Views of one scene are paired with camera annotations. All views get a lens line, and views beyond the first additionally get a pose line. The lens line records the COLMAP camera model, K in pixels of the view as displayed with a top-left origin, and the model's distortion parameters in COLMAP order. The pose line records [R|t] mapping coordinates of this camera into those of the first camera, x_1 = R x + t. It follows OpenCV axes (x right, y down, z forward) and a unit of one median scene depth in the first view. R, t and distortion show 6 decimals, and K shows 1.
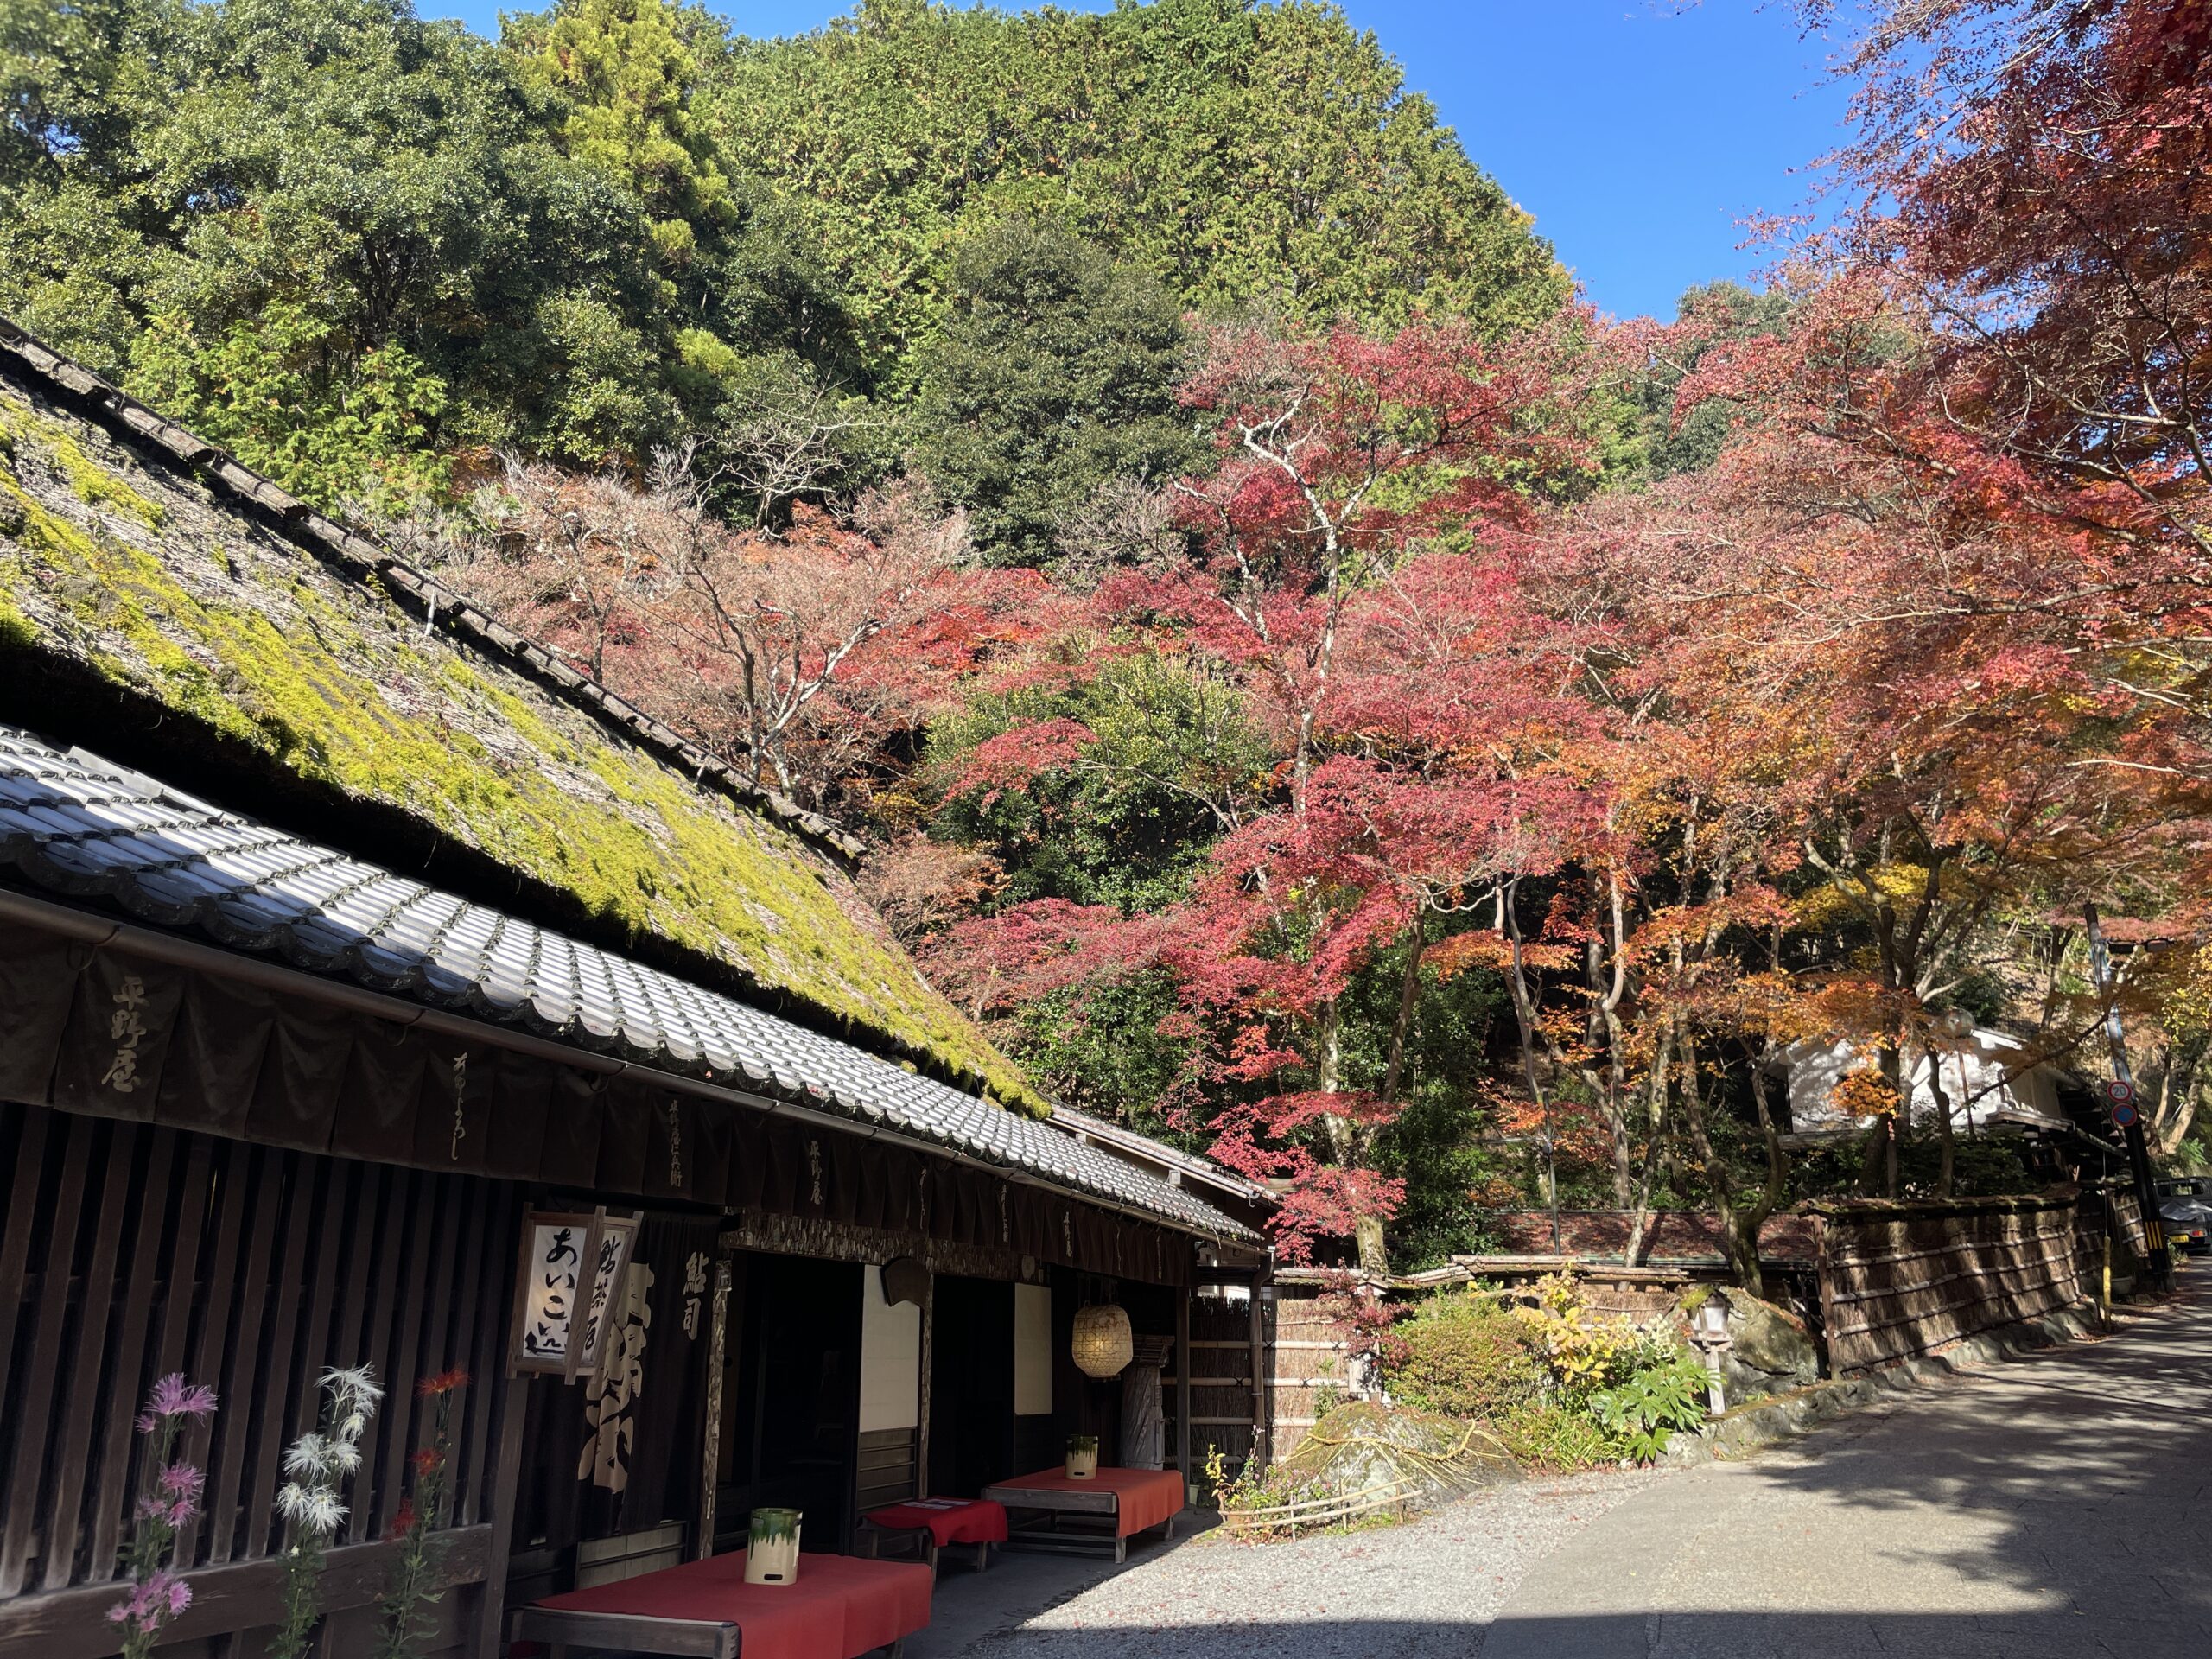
lens RADIAL K [[1768.7, 0, 1106.4], [0, 1768.7, 826.9], [0, 0, 1]] dist [0.085067, -0.053996]
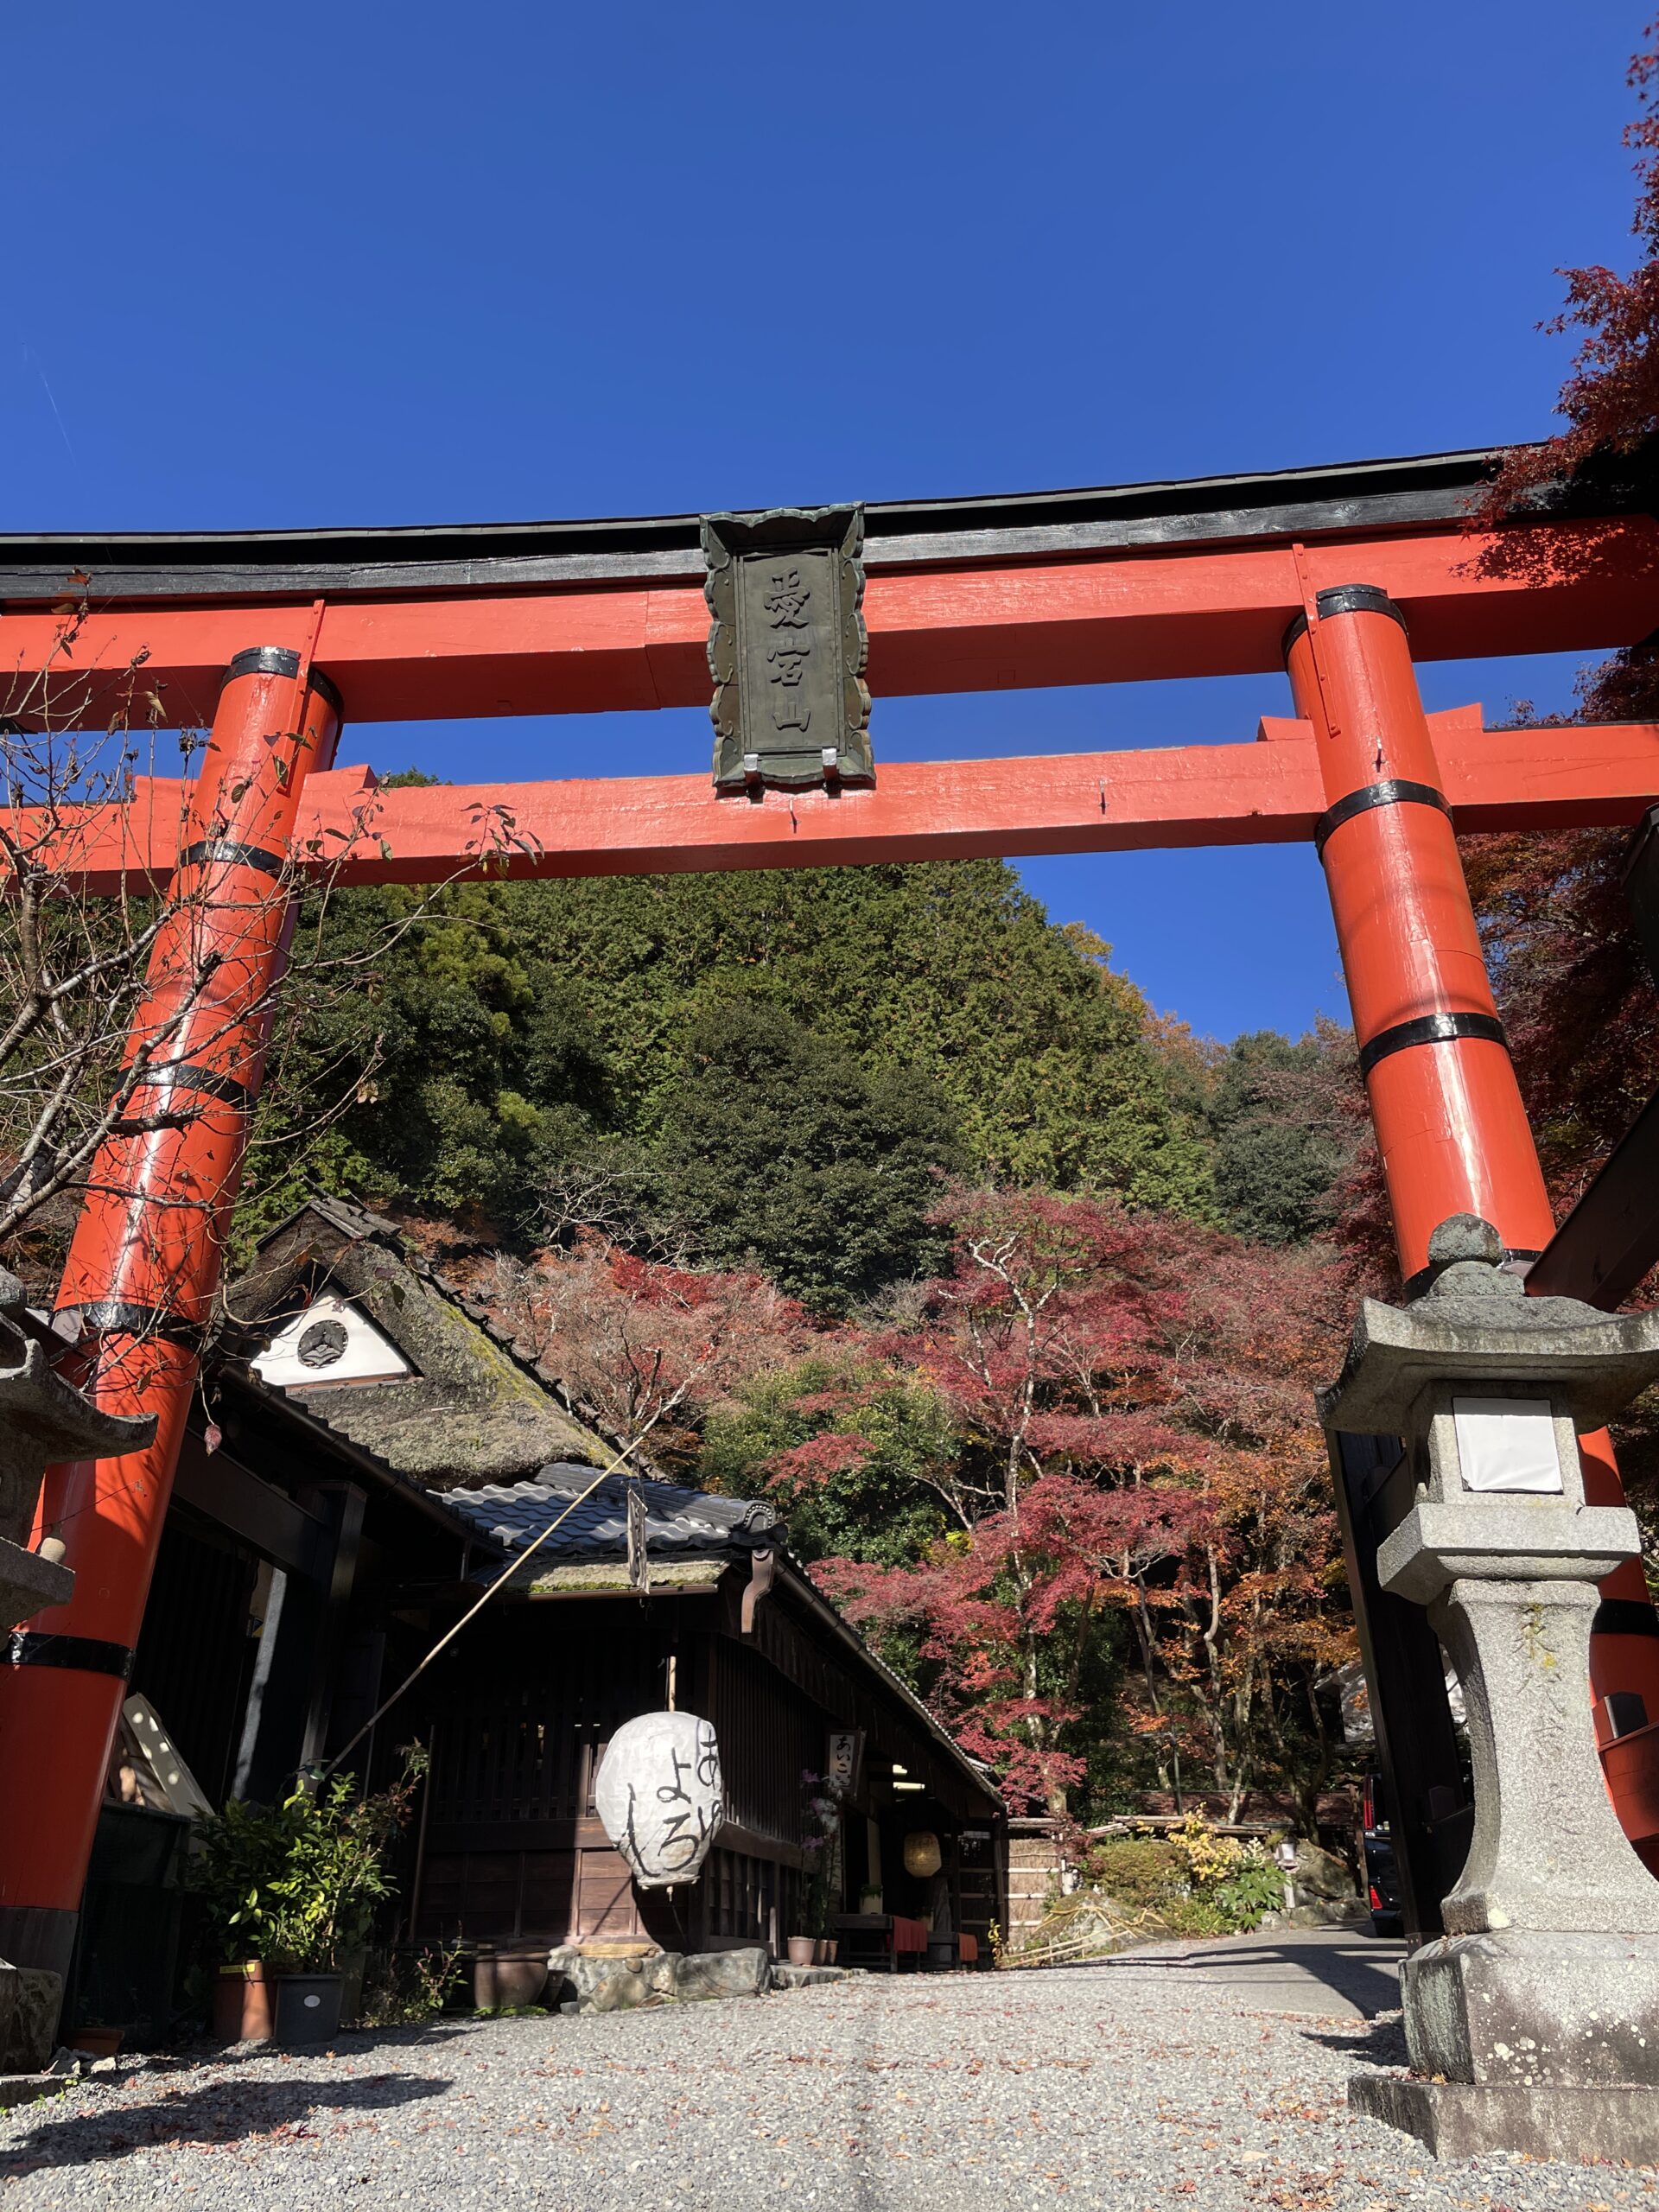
lens RADIAL K [[1768.7, 0, 832.5], [0, 1768.7, 1108.1], [0, 0, 1]] dist [0.085067, -0.053996]
pose [[0.995848, 0.032699, 0.084955, -0.117431], [-0.016969, 0.983581, -0.179667, -0.041336], [-0.089435, 0.177480, 0.980052, -0.343552]]
